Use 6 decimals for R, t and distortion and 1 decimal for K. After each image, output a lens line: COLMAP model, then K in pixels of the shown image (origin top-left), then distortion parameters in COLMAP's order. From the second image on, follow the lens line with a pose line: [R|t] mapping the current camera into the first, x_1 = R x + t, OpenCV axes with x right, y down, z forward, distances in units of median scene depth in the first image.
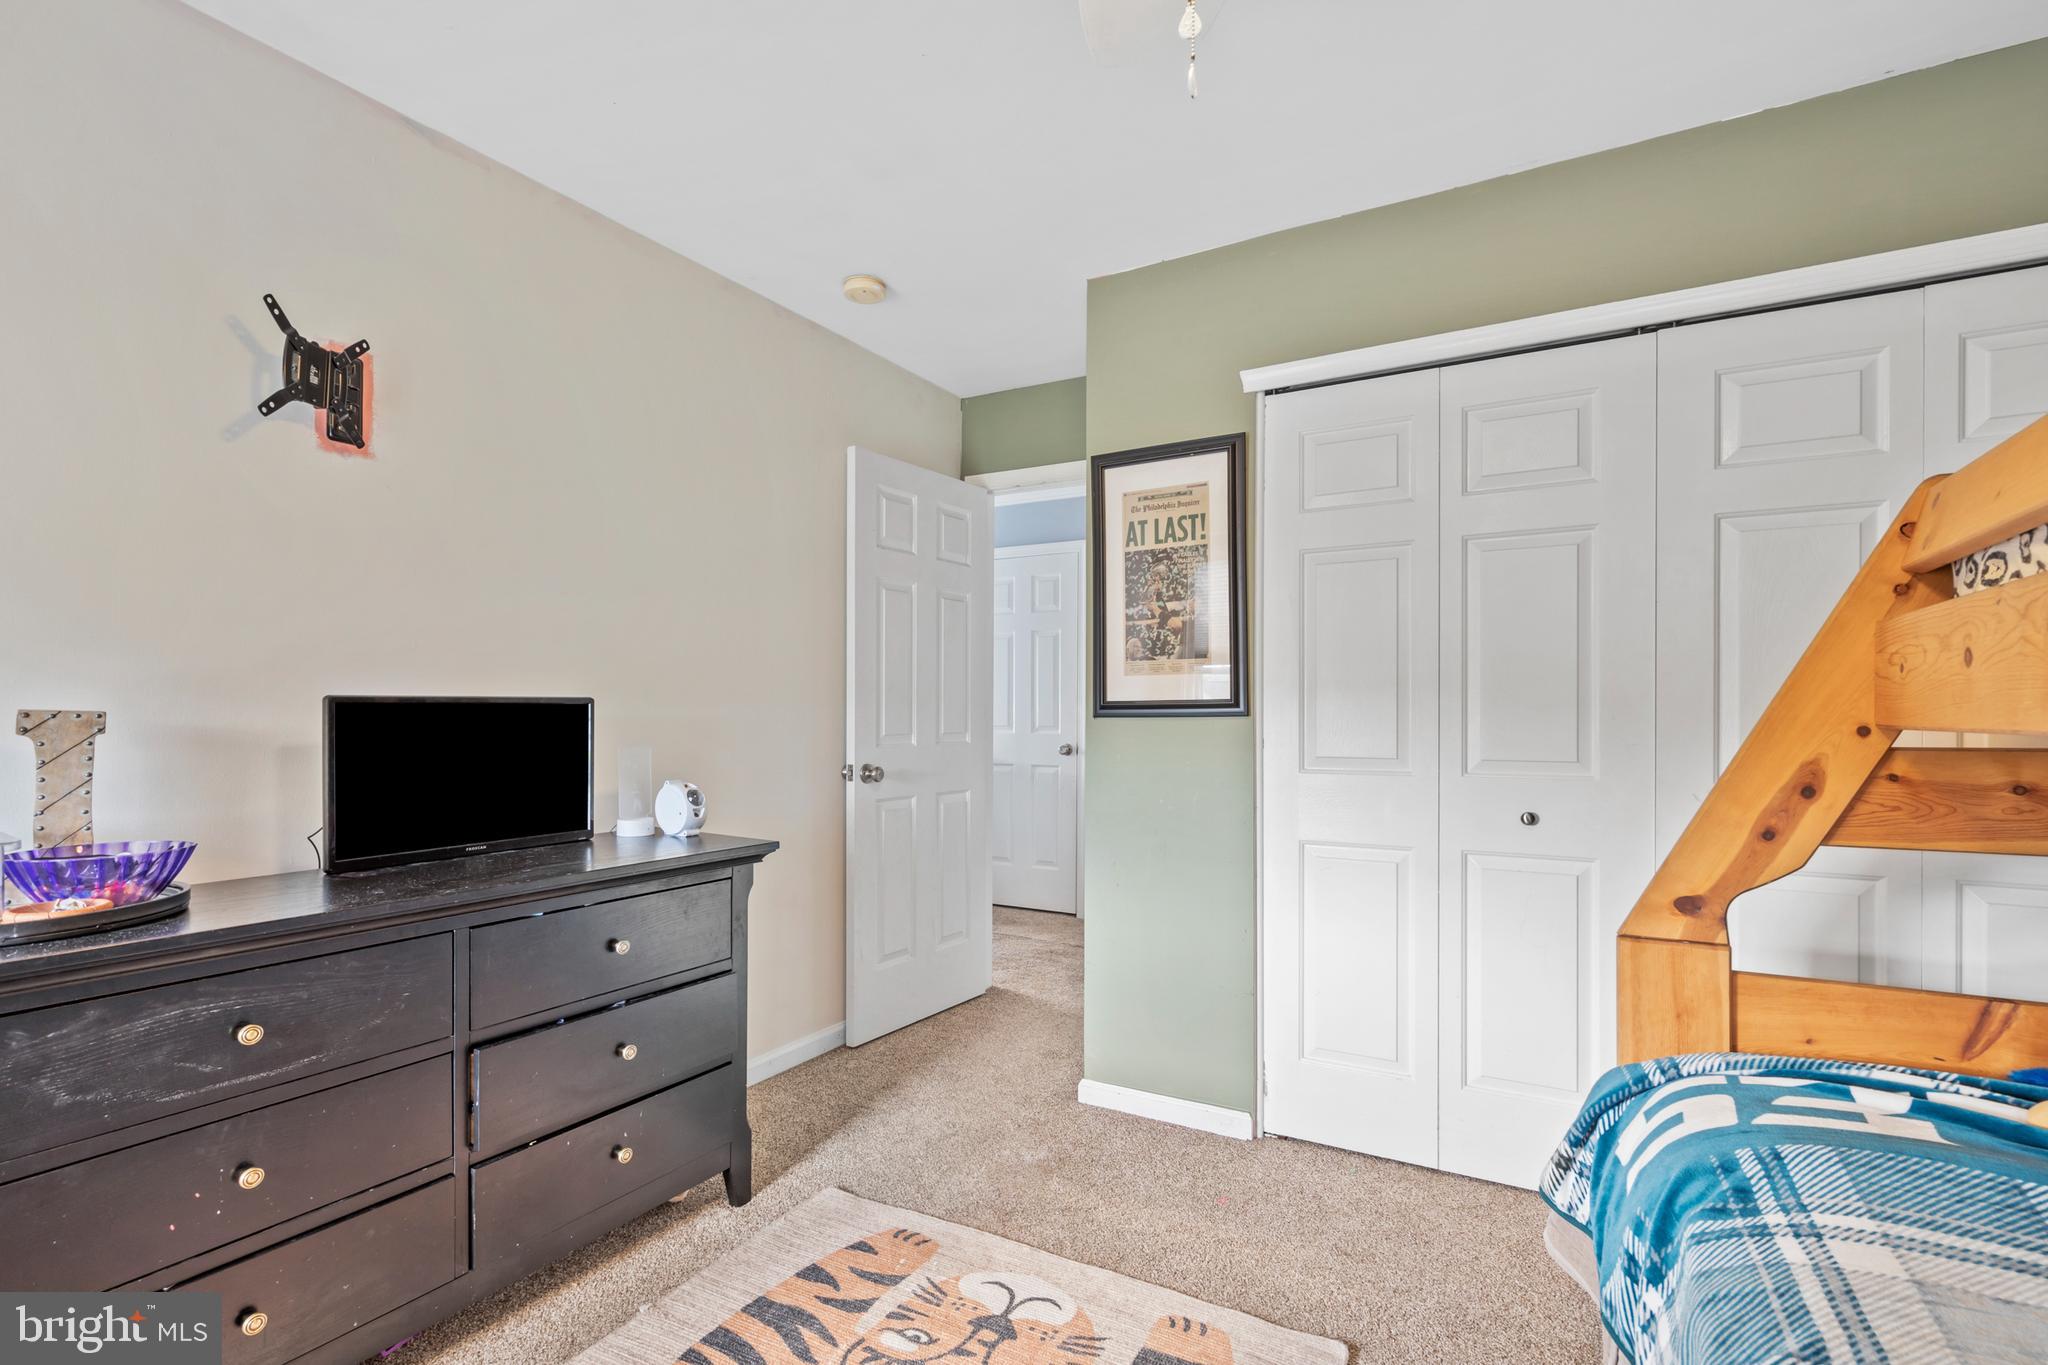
lens RADIAL K [[946.3, 0, 1007.2], [0, 946.3, 748.1], [0, 0, 1]] dist [-0.003156, 0.000939]
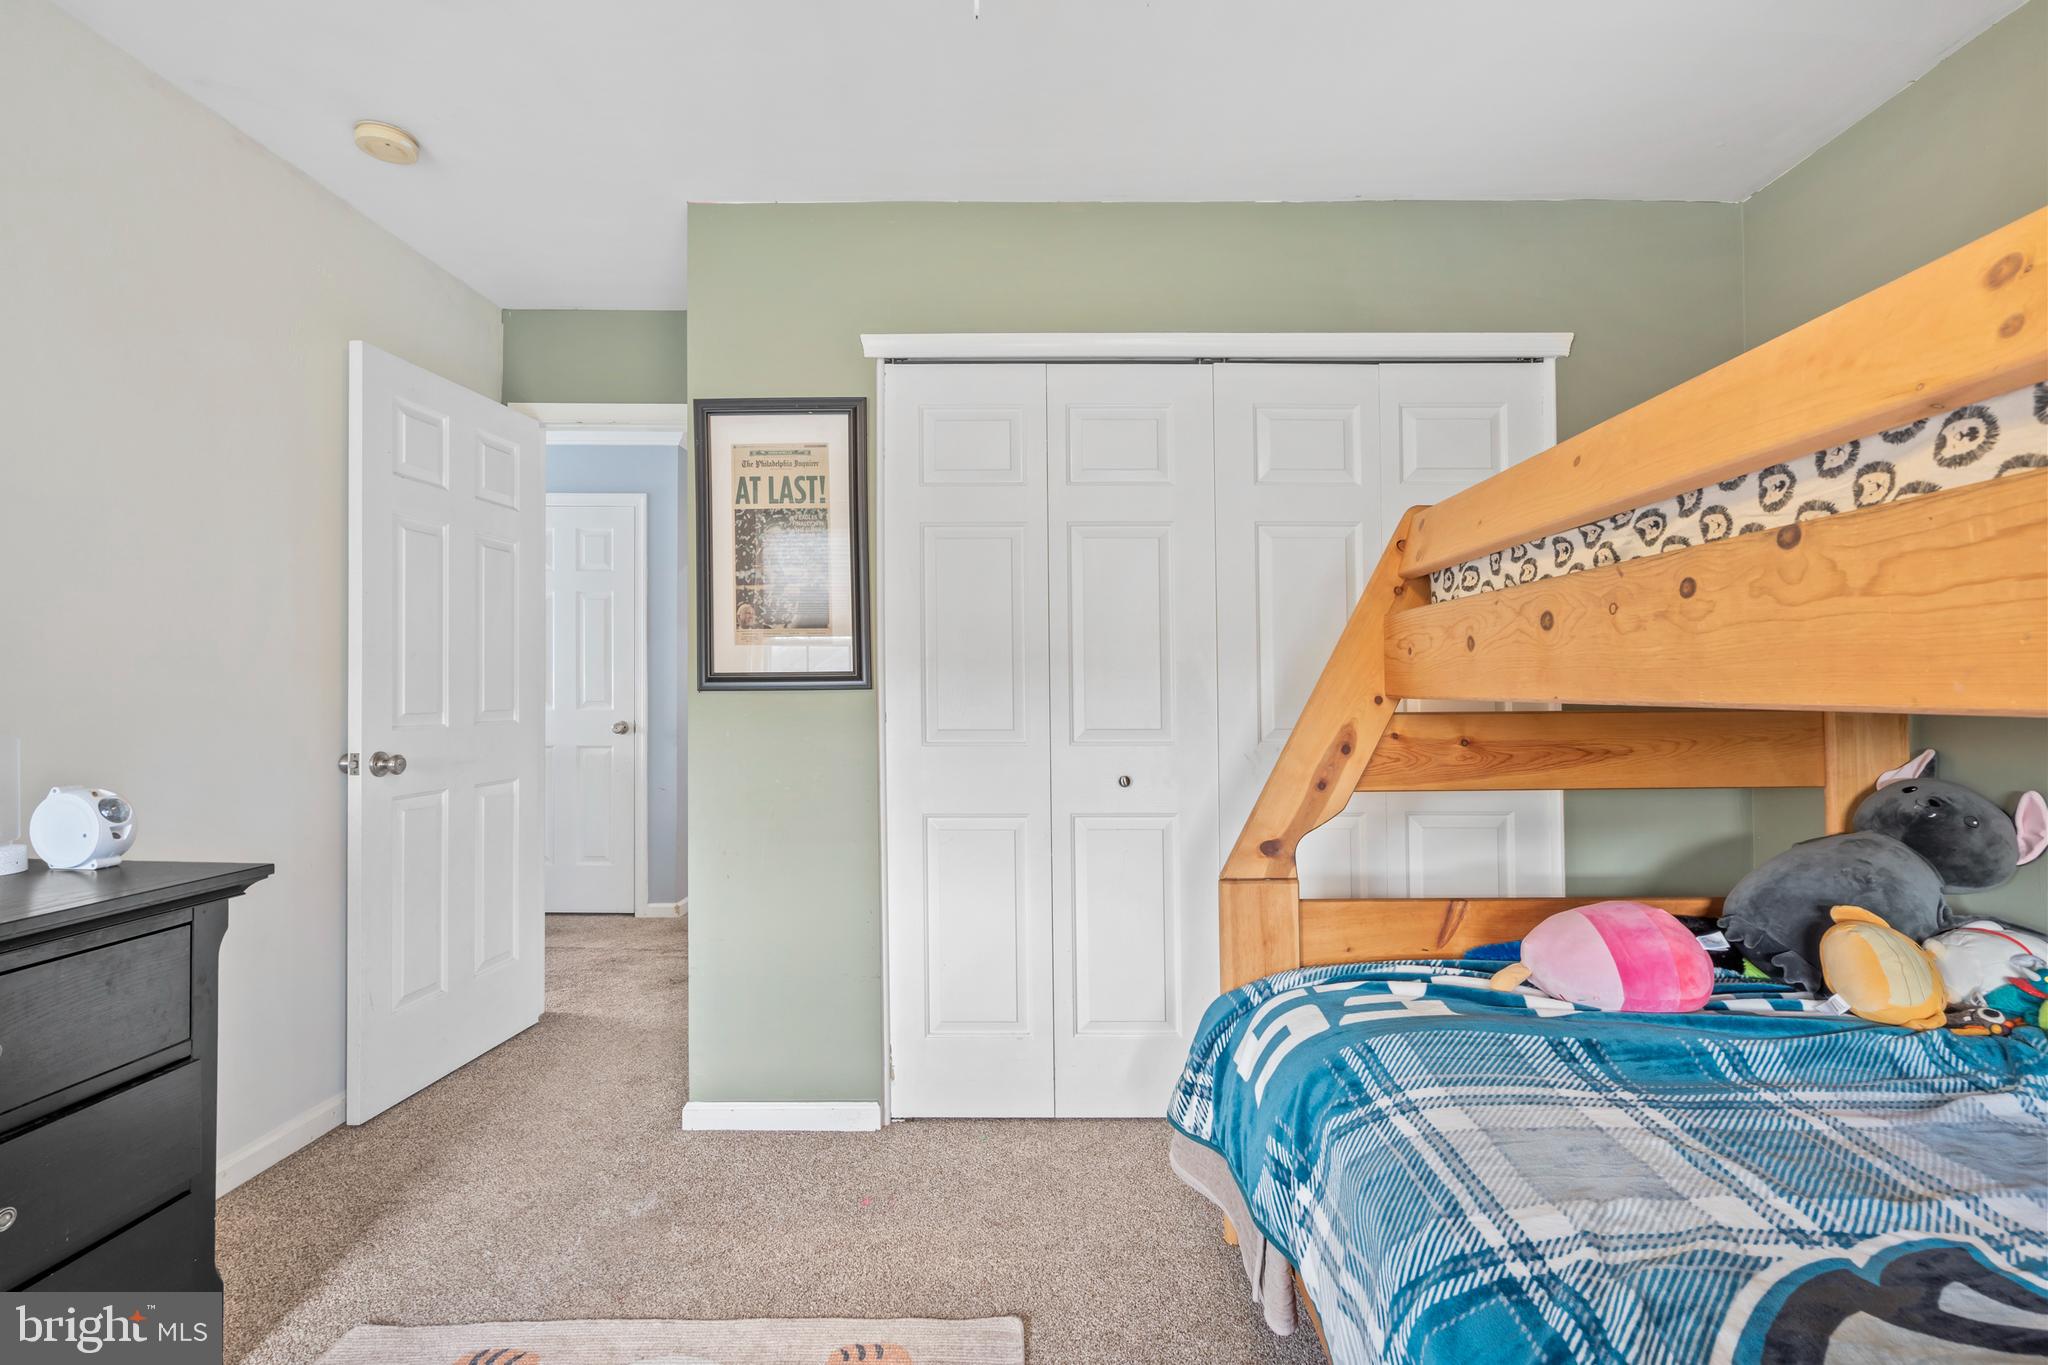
lens RADIAL K [[951.6, 0, 1019.9], [0, 951.6, 699.0], [0, 0, 1]] dist [-0.001817, 0.001281]
pose [[0.867954, -0.006411, 0.496603, -0.099807], [0.018411, 0.999645, -0.019273, -0.002270], [-0.496303, 0.025871, 0.867764, 0.080998]]
